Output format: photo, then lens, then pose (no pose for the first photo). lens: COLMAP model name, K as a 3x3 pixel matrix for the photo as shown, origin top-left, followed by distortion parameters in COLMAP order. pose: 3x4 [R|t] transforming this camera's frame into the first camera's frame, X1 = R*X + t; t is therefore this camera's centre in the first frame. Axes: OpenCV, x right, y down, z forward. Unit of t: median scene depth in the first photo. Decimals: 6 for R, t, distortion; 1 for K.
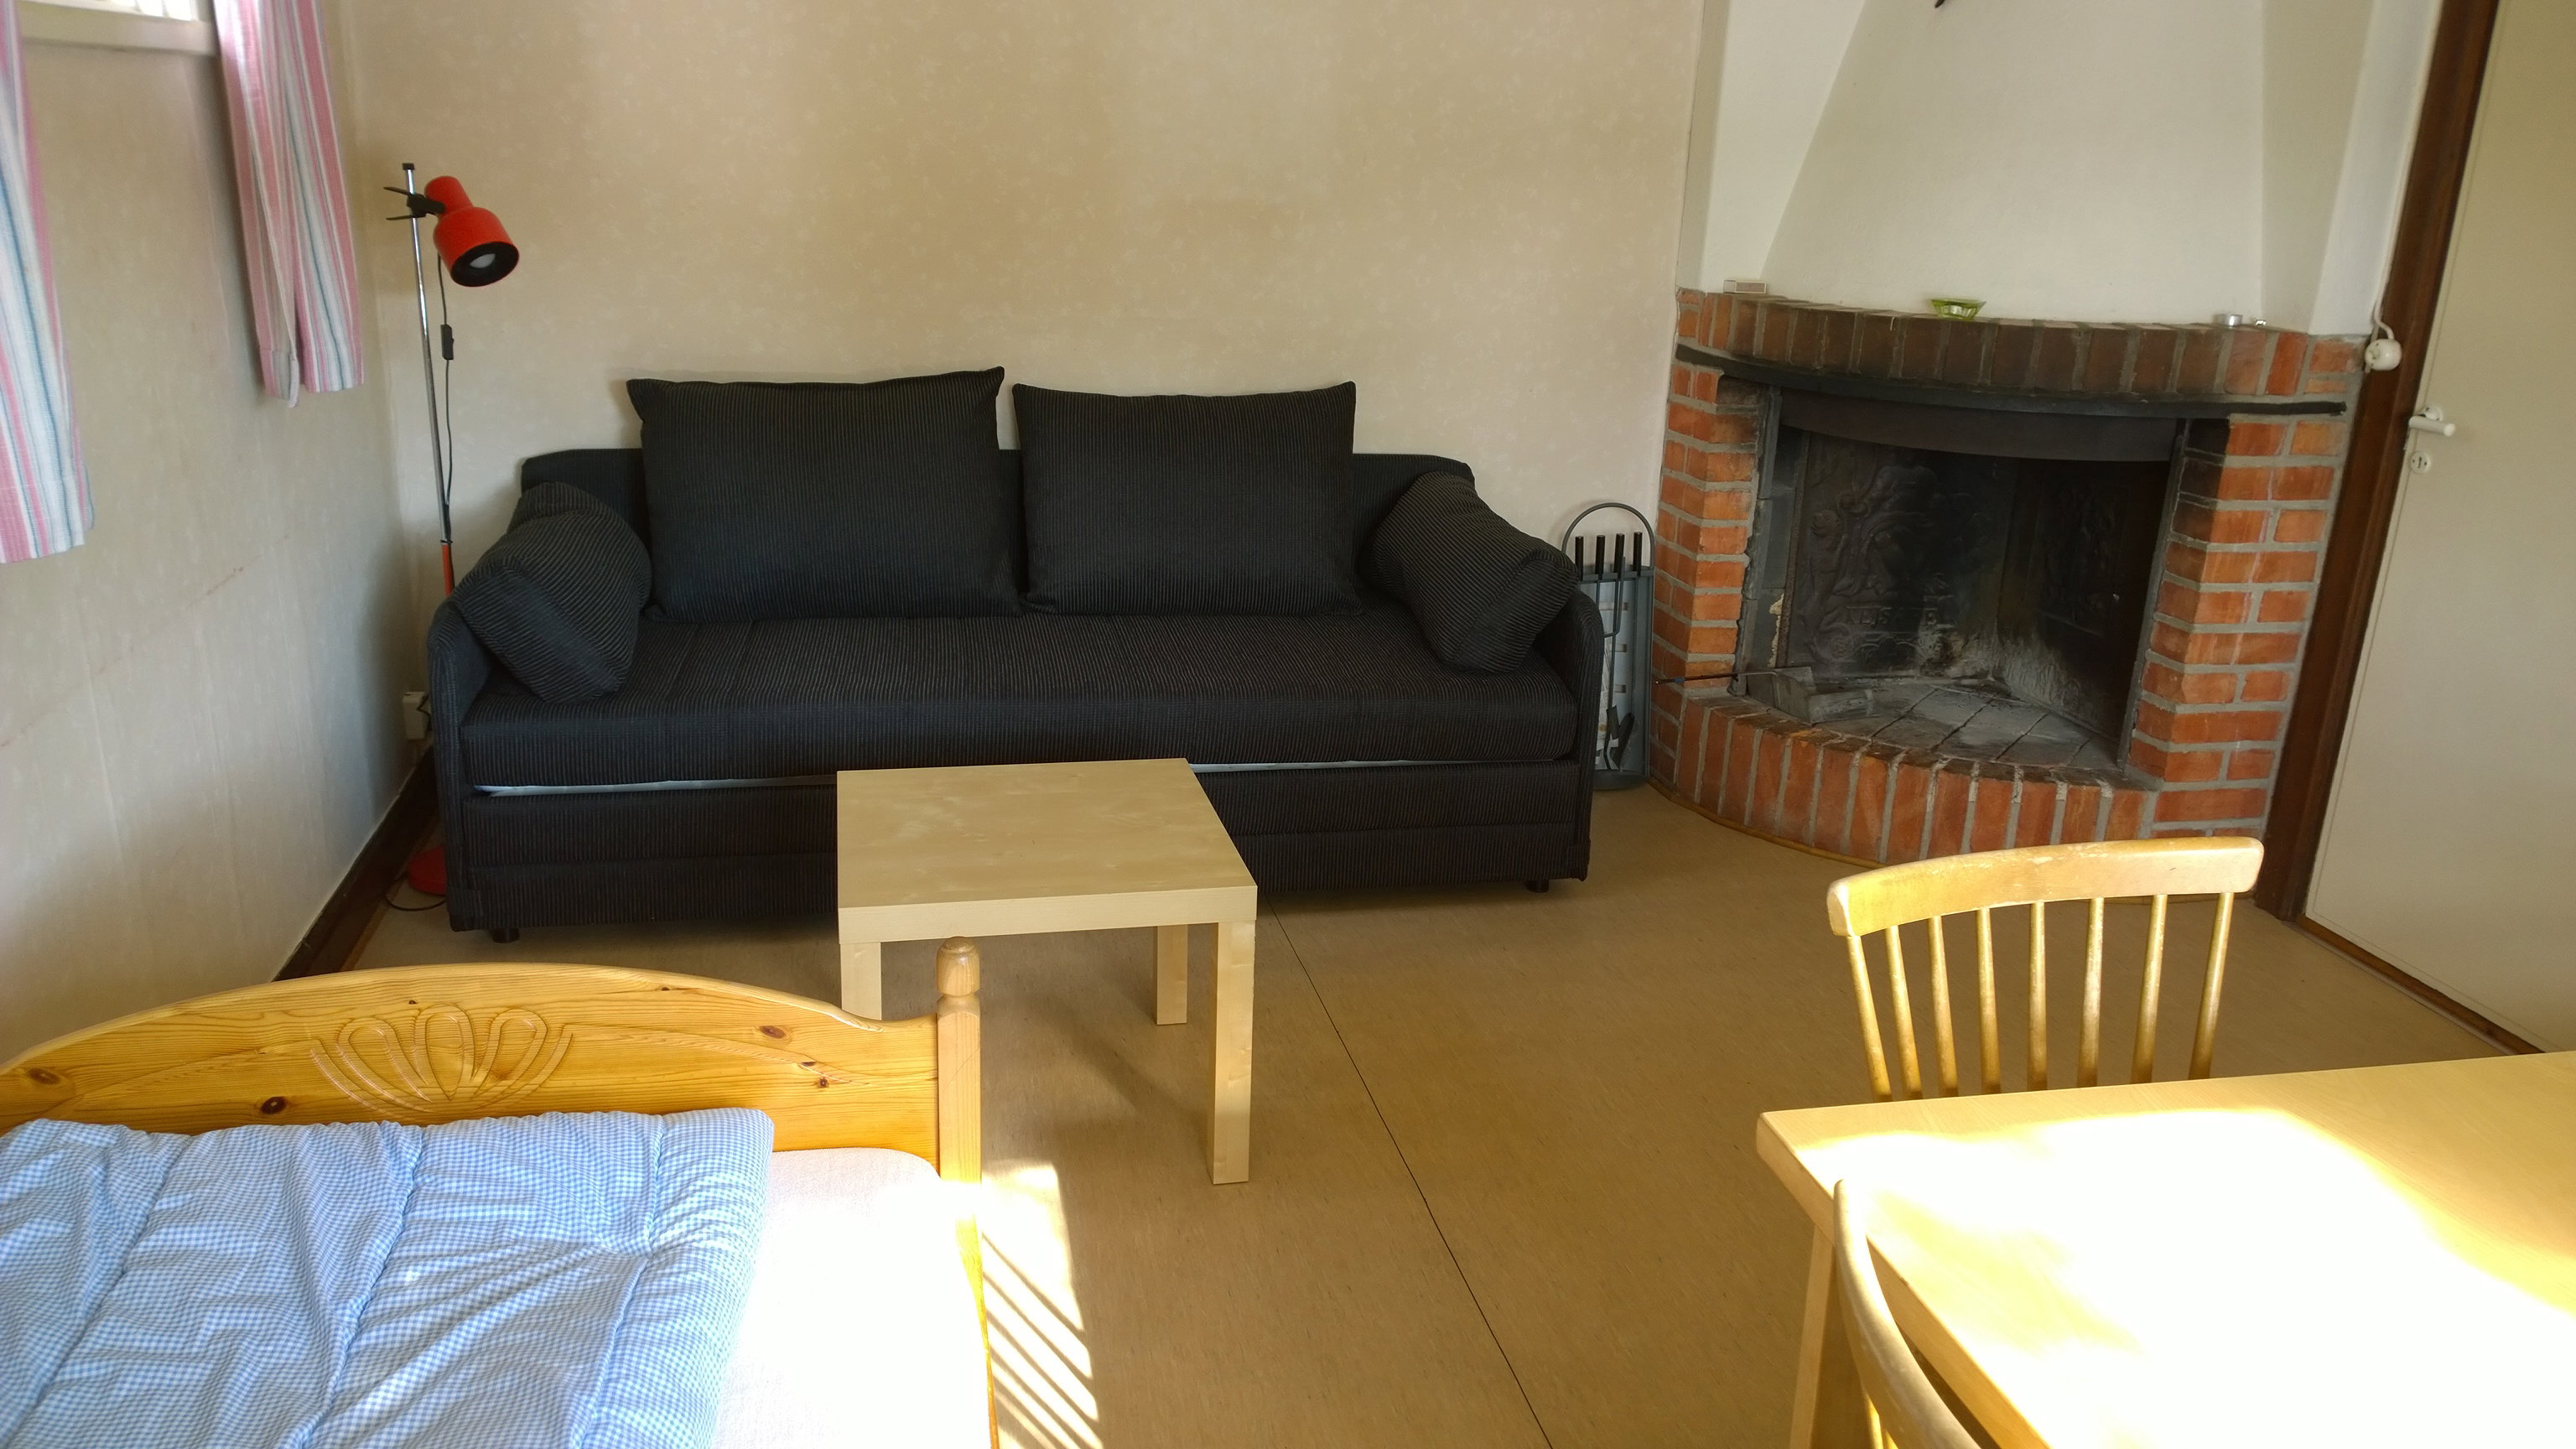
lens RADIAL K [[1871.4, 0, 1254.0], [0, 1871.4, 723.6], [0, 0, 1]] dist [0.036486, 0.000413]
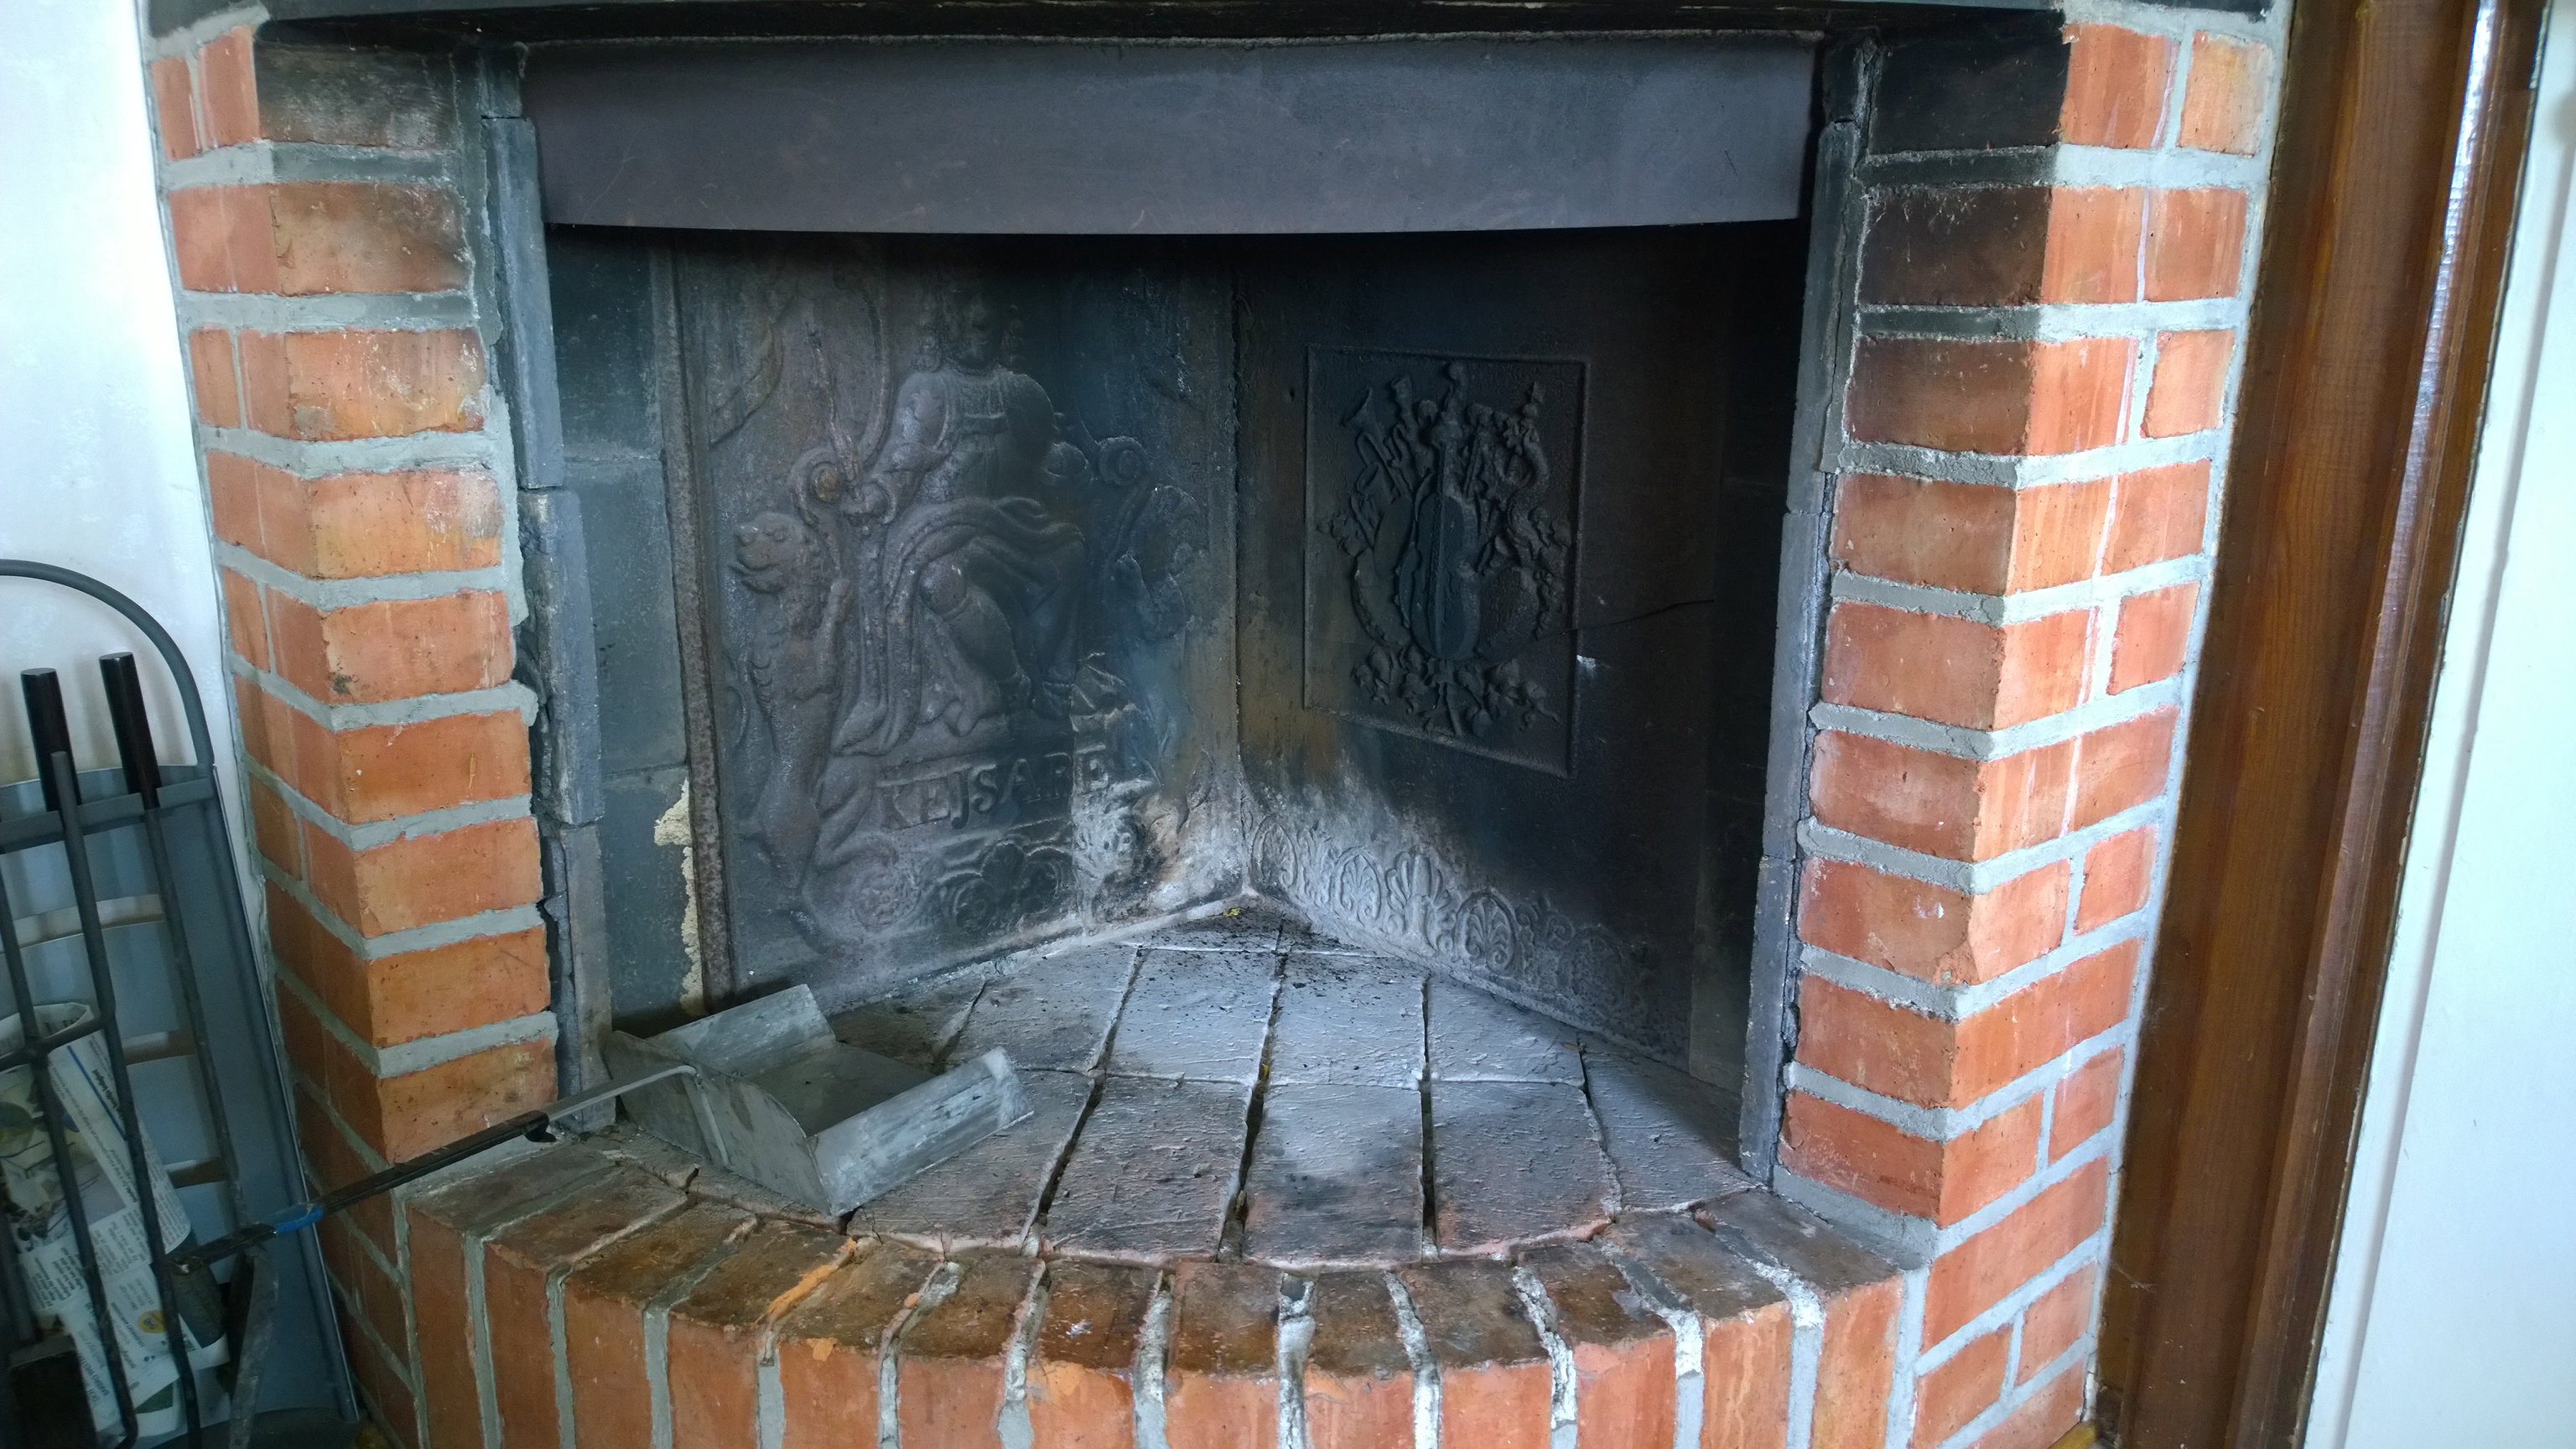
lens RADIAL K [[1871.4, 0, 1254.0], [0, 1871.4, 723.6], [0, 0, 1]] dist [0.036486, 0.000413]
pose [[0.862912, -0.153858, 0.481363, 0.218315], [0.171318, 0.985185, 0.007784, -0.066559], [-0.475429, 0.075749, 0.876487, 0.688083]]
